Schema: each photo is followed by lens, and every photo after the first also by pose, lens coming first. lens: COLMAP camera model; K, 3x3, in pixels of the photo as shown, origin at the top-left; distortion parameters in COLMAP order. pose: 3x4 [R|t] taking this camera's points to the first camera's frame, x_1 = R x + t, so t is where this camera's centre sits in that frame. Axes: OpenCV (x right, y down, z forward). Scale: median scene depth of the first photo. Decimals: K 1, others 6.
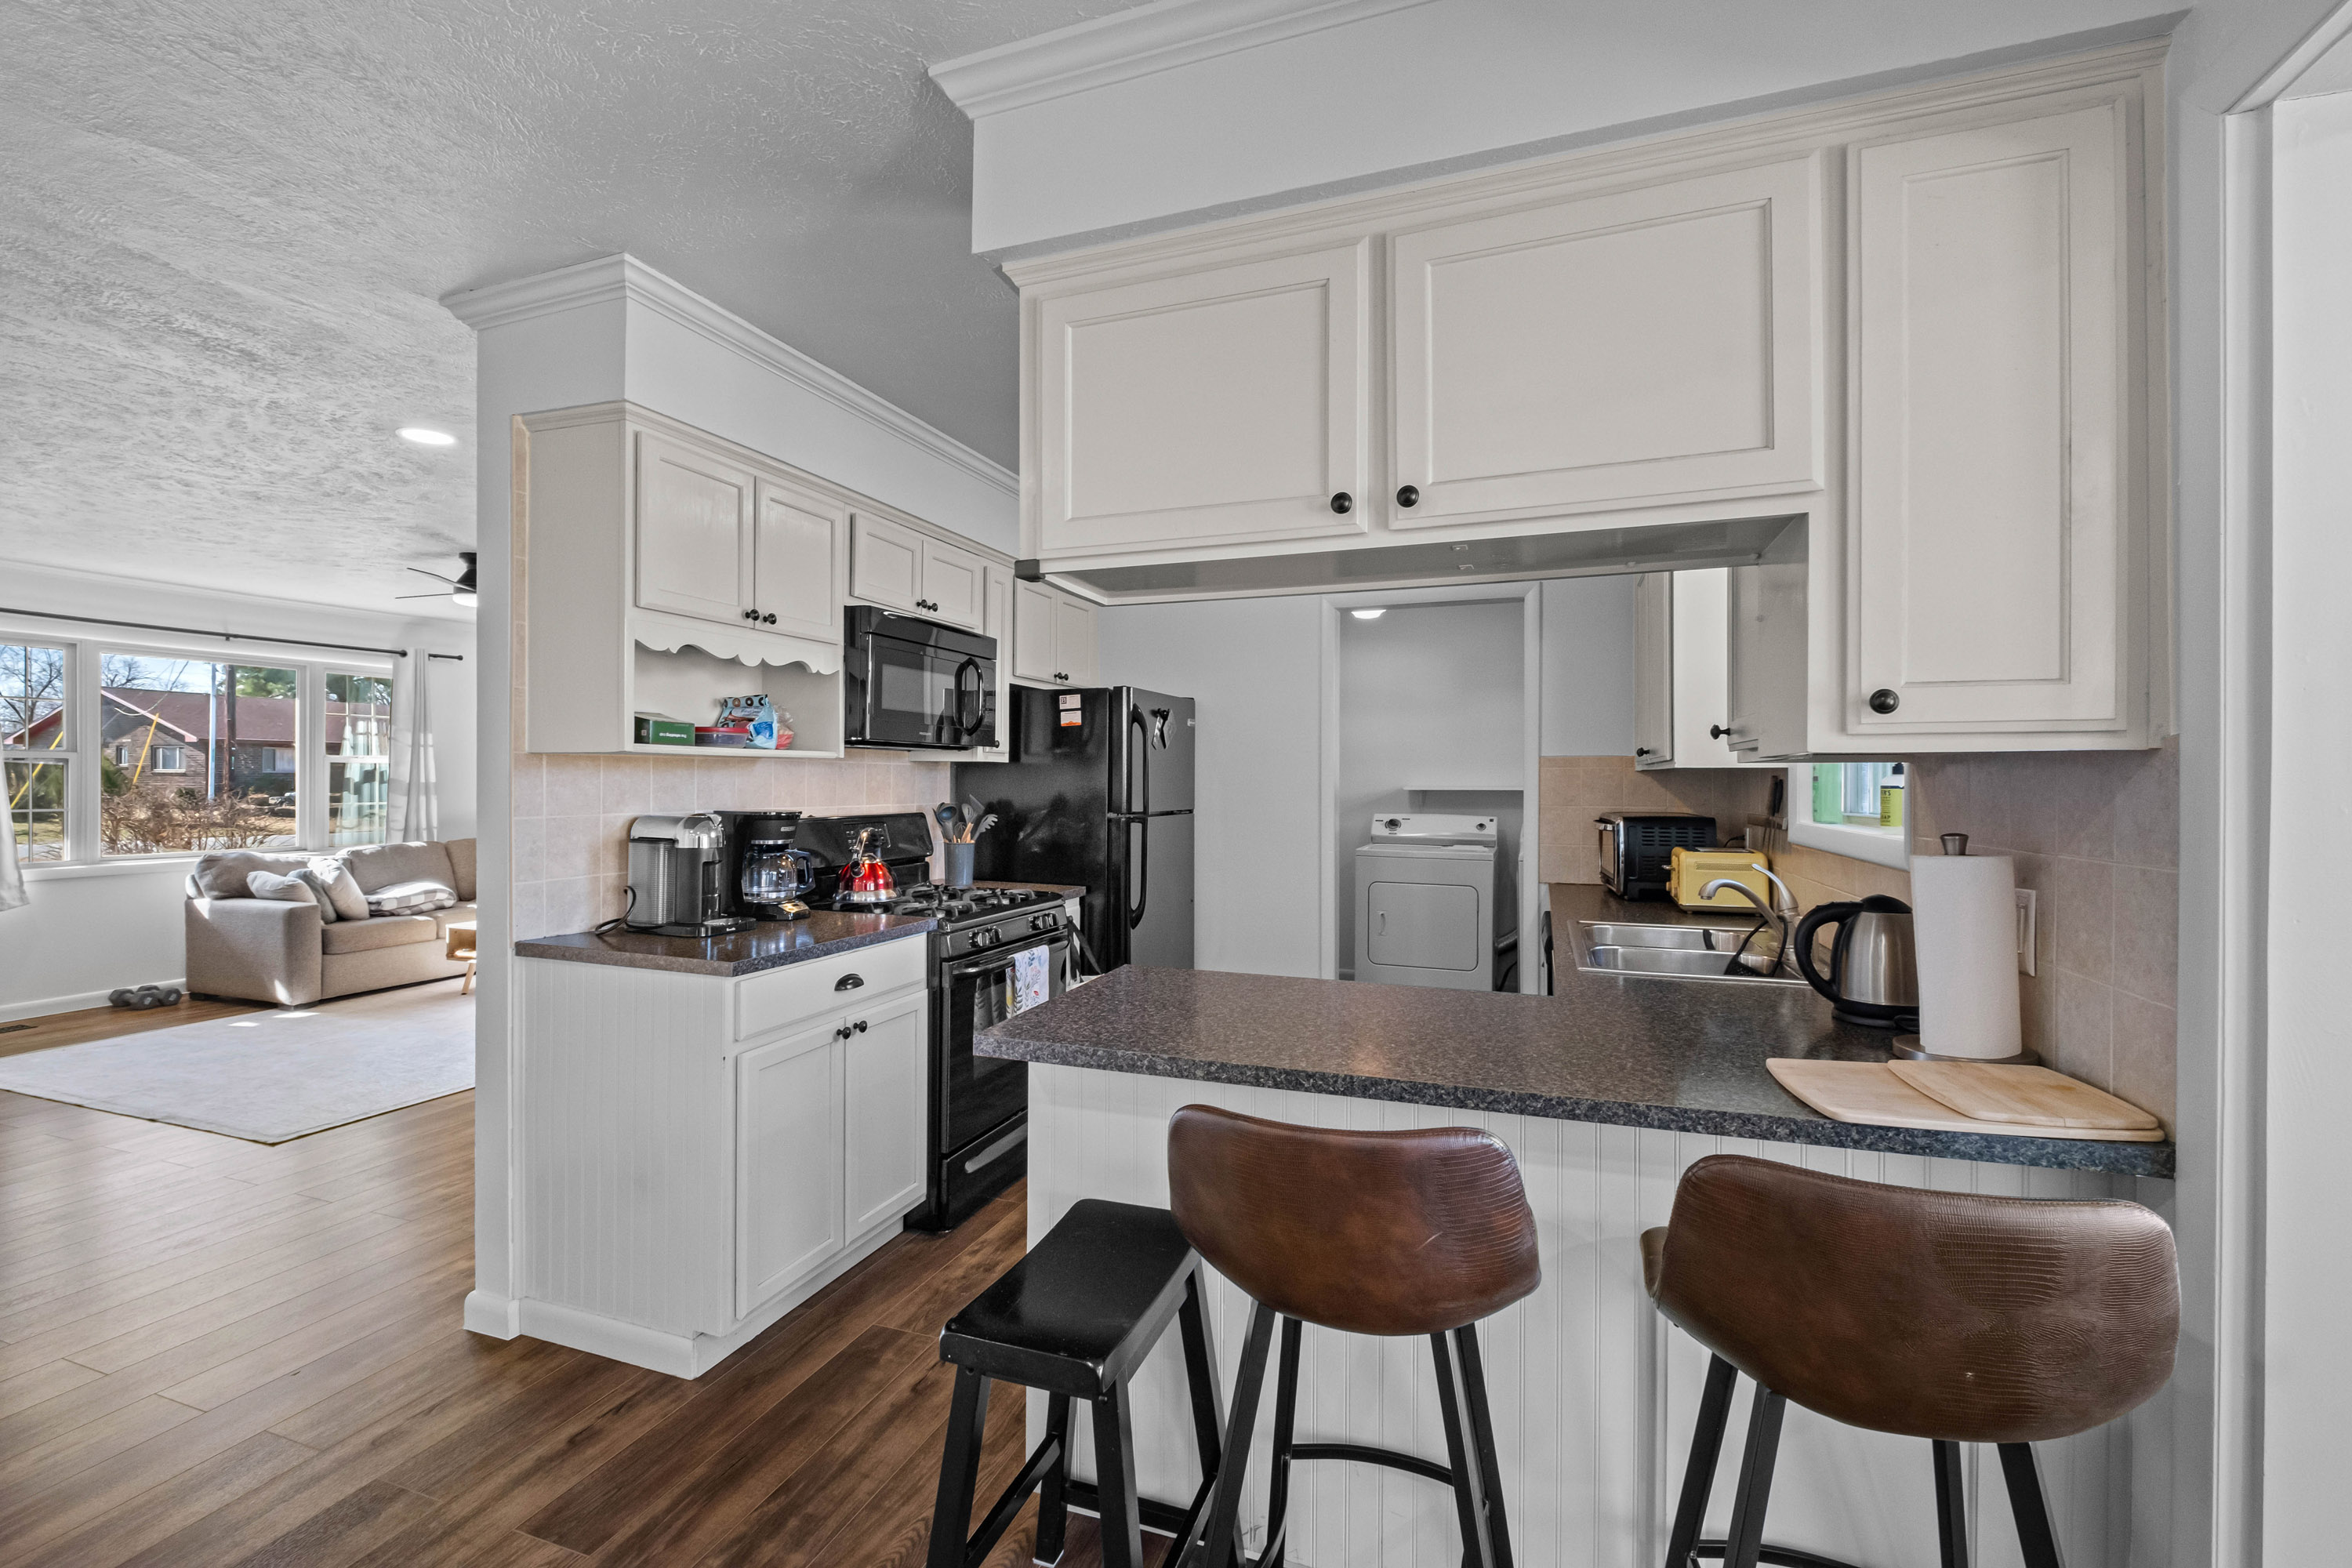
lens RADIAL K [[1011.5, 0, 1182.7], [0, 1011.5, 788.7], [0, 0, 1]] dist [0.000651, -0.005061]
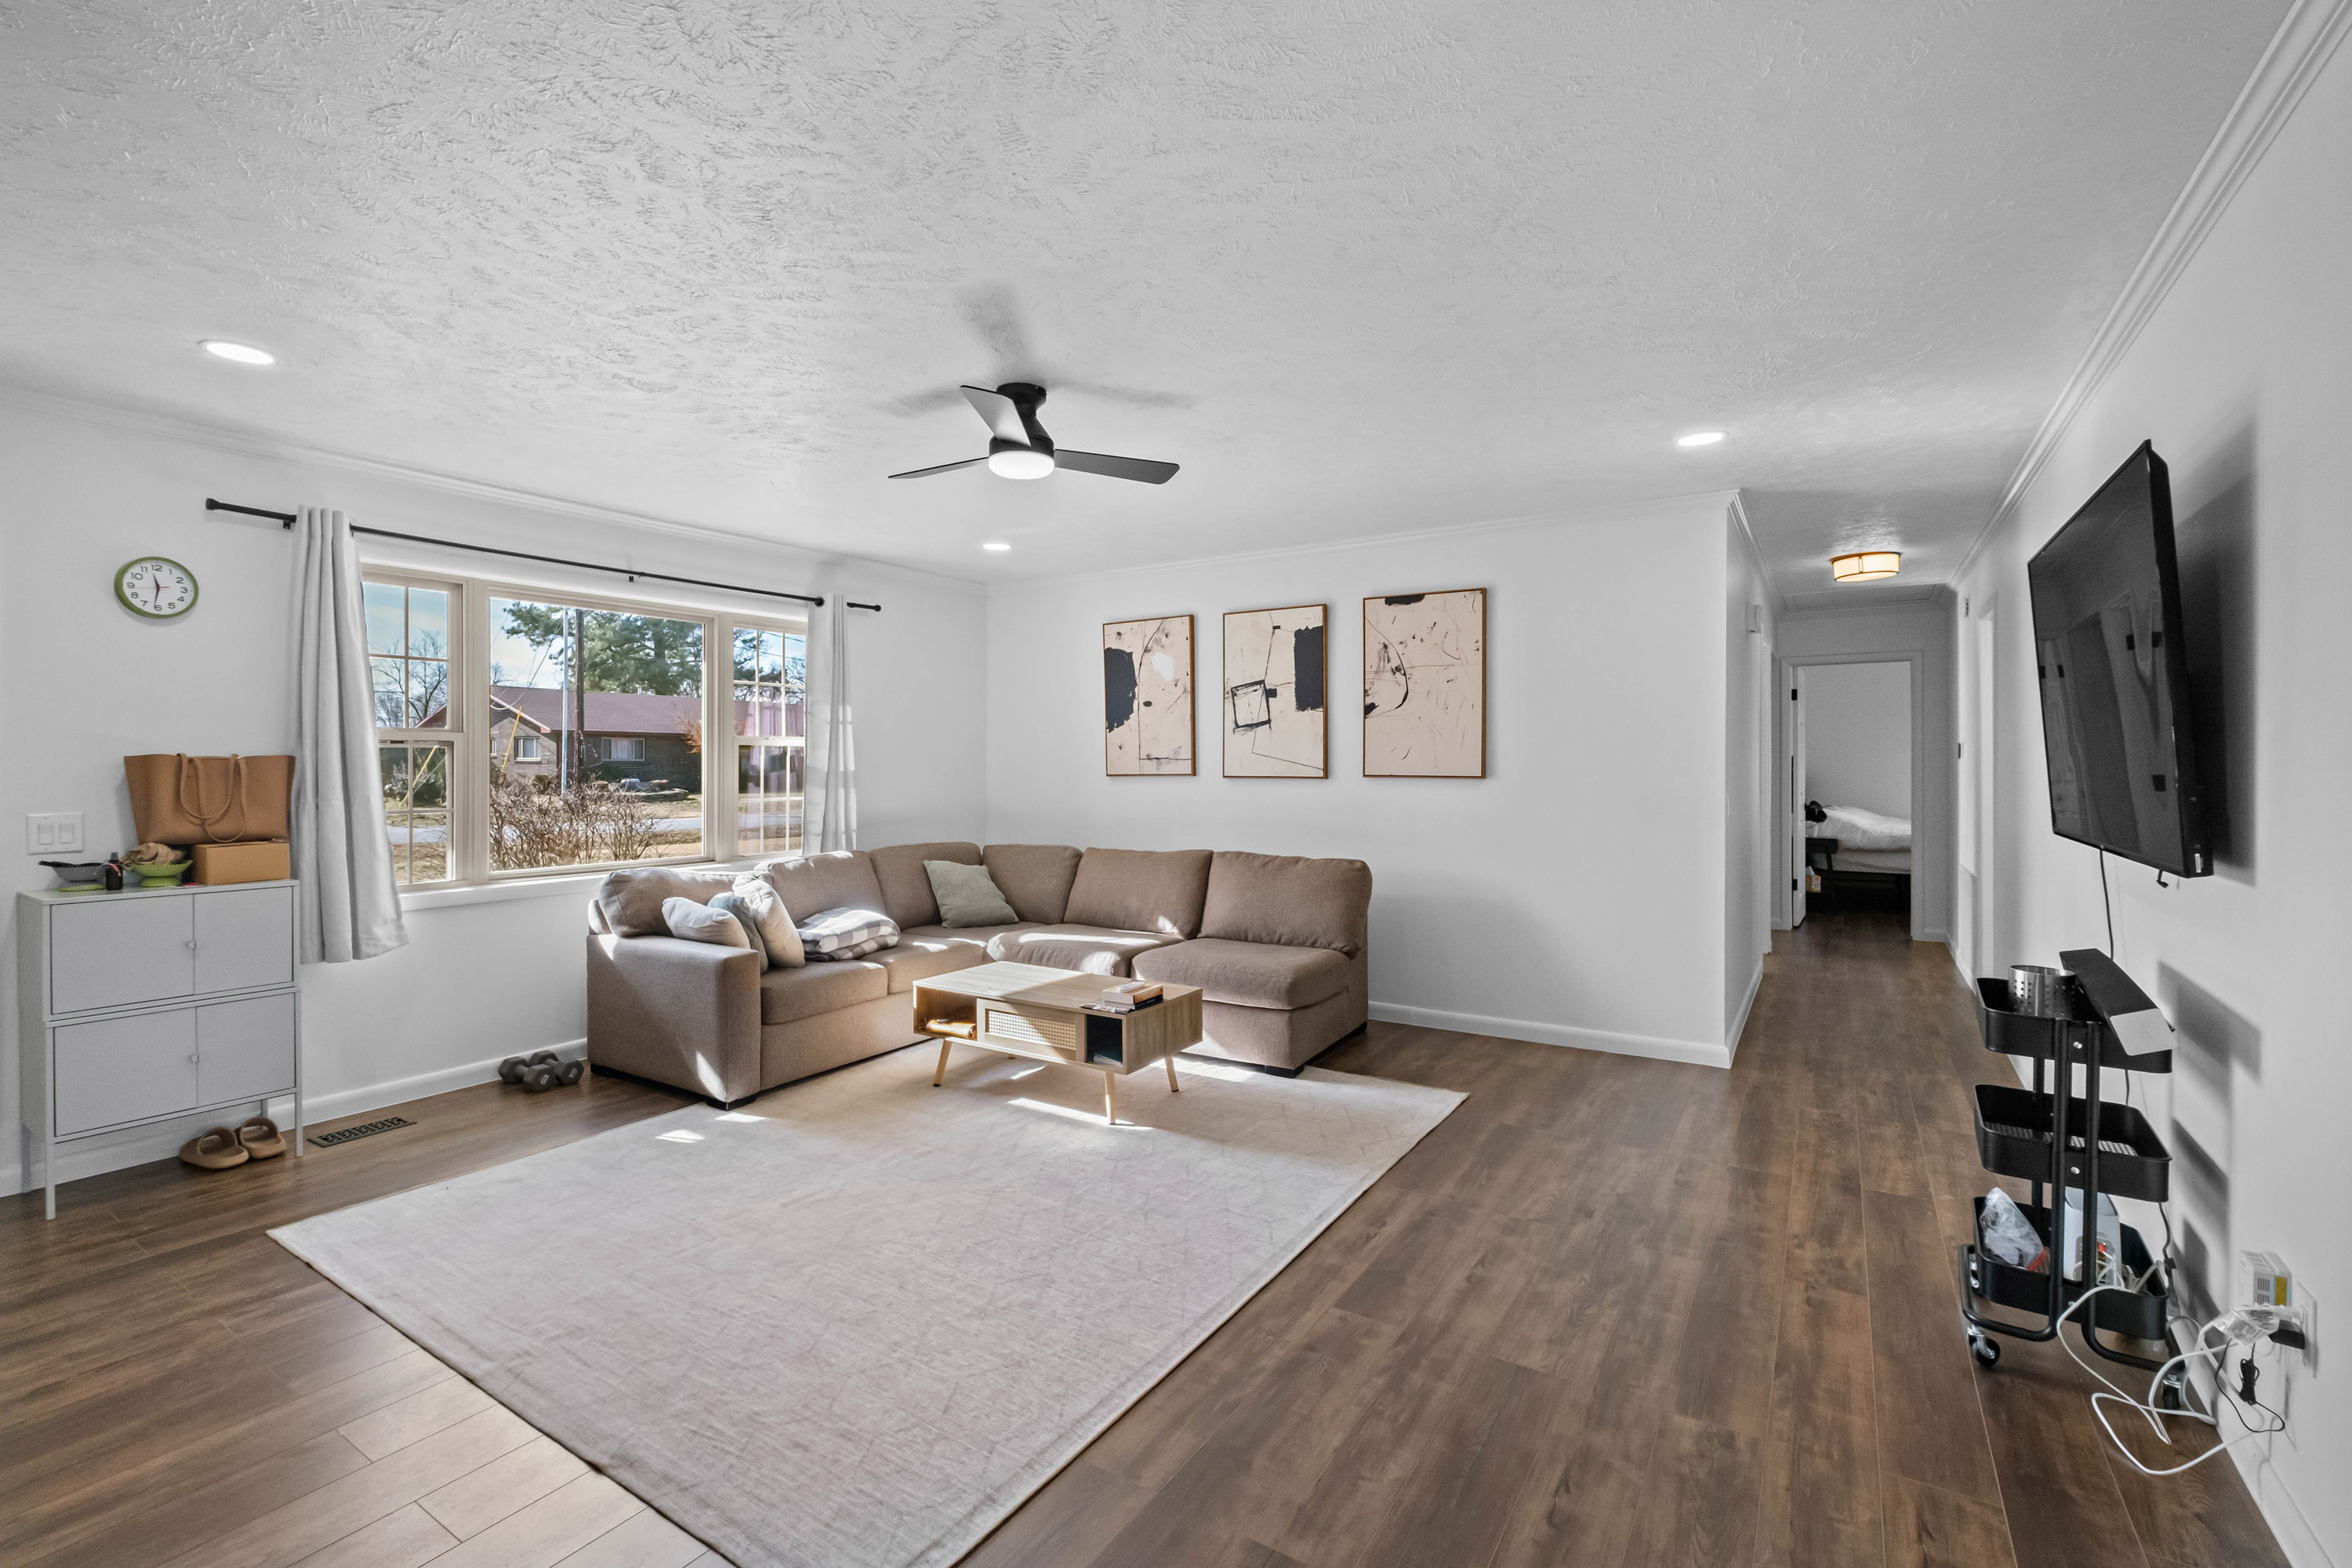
lens RADIAL K [[1026.9, 0, 1167.2], [0, 1026.9, 756.4], [0, 0, 1]] dist [-0.000087, -0.011051]
pose [[0.974257, -0.006091, -0.225356, -0.393234], [0.002399, 0.999858, -0.016651, -0.004282], [0.225425, 0.015682, 0.974134, 0.352563]]
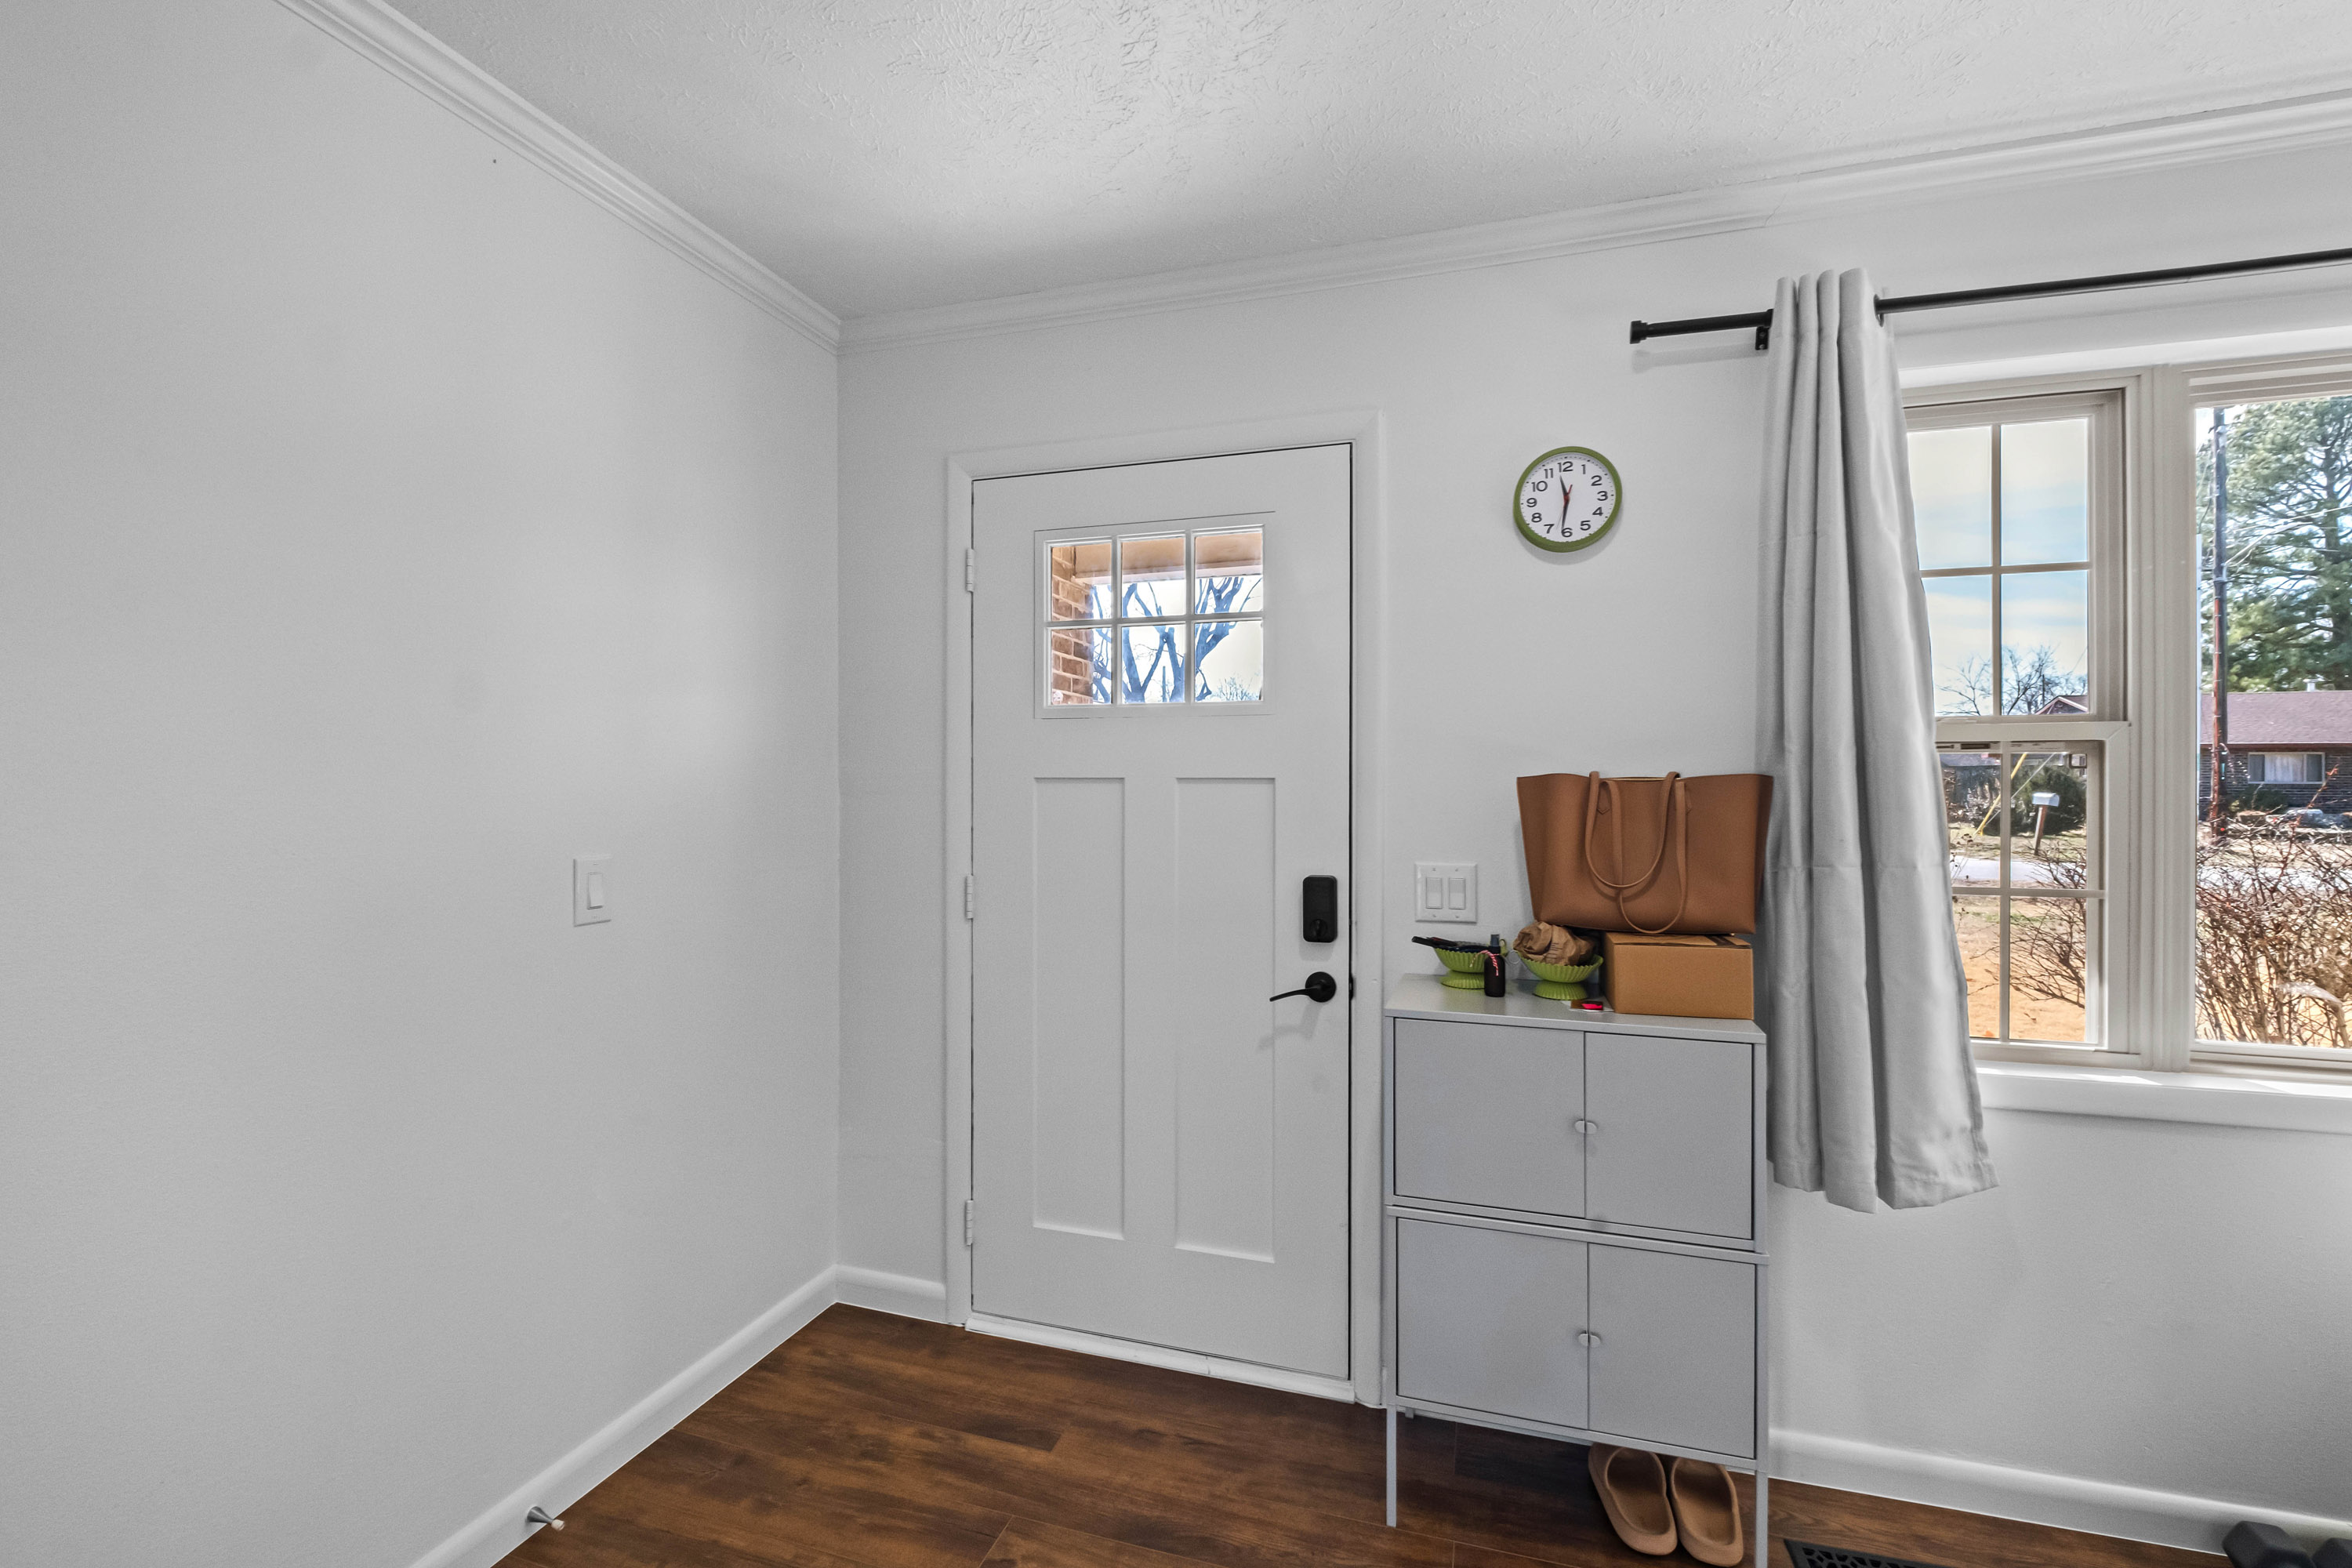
lens RADIAL K [[1011.5, 0, 1182.7], [0, 1011.5, 788.7], [0, 0, 1]] dist [0.000651, -0.005061]
pose [[0.034778, 0.000632, -0.999395, -0.715805], [-0.011845, 0.999930, 0.000220, -0.009457], [0.999325, 0.011830, 0.034783, 0.622304]]
